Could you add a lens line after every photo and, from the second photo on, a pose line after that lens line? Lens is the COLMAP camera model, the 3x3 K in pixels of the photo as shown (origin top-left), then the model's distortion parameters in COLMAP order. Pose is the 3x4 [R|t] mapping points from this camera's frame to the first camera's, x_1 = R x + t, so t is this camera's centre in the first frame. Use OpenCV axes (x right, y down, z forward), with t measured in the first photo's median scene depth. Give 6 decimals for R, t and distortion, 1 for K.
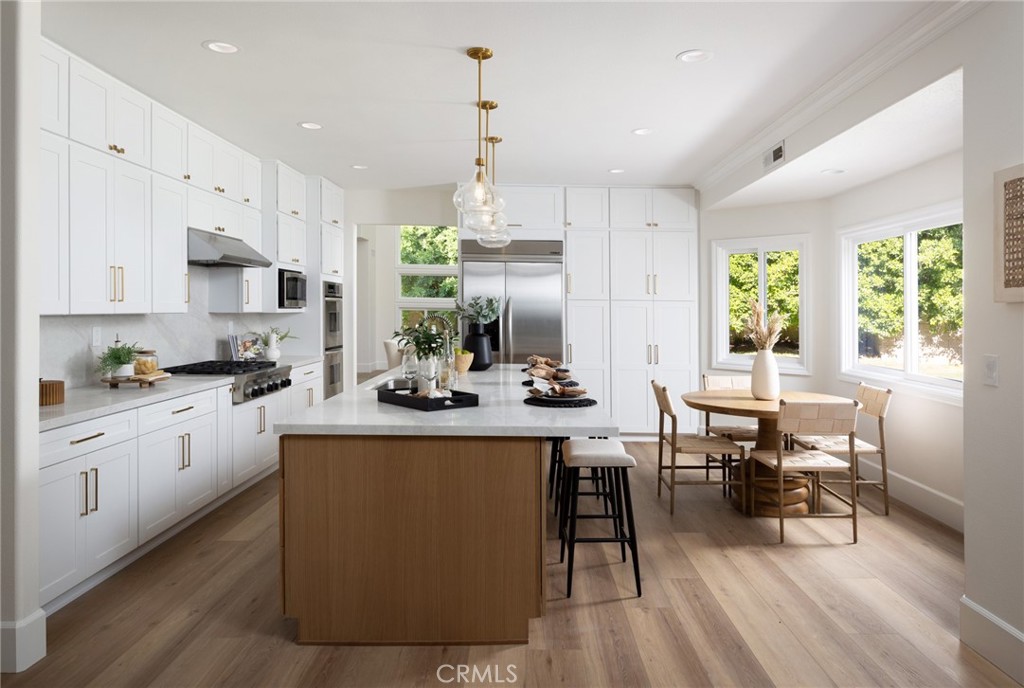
lens RADIAL K [[631.0, 0, 519.5], [0, 631.0, 306.7], [0, 0, 1]] dist [-0.010271, -0.000164]
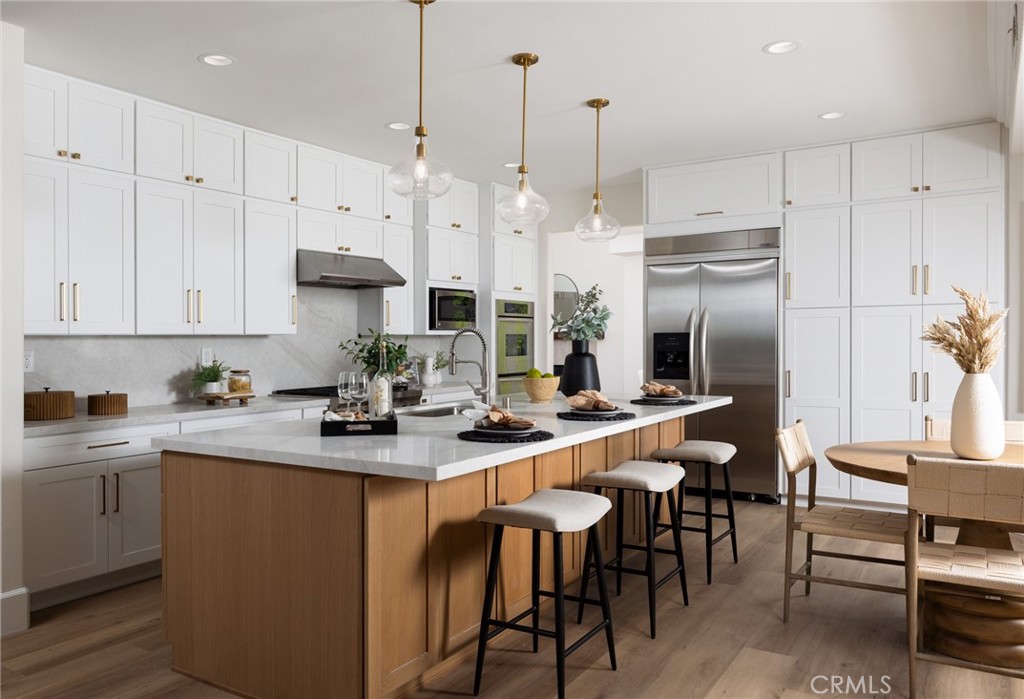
lens RADIAL K [[730.2, 0, 511.8], [0, 730.2, 349.6], [0, 0, 1]] dist [-0.001202, -0.006292]
pose [[0.844123, -0.012907, -0.535994, 0.381438], [0.021818, 0.999709, 0.010288, 0.029431], [0.535705, -0.020378, 0.844159, 0.197572]]
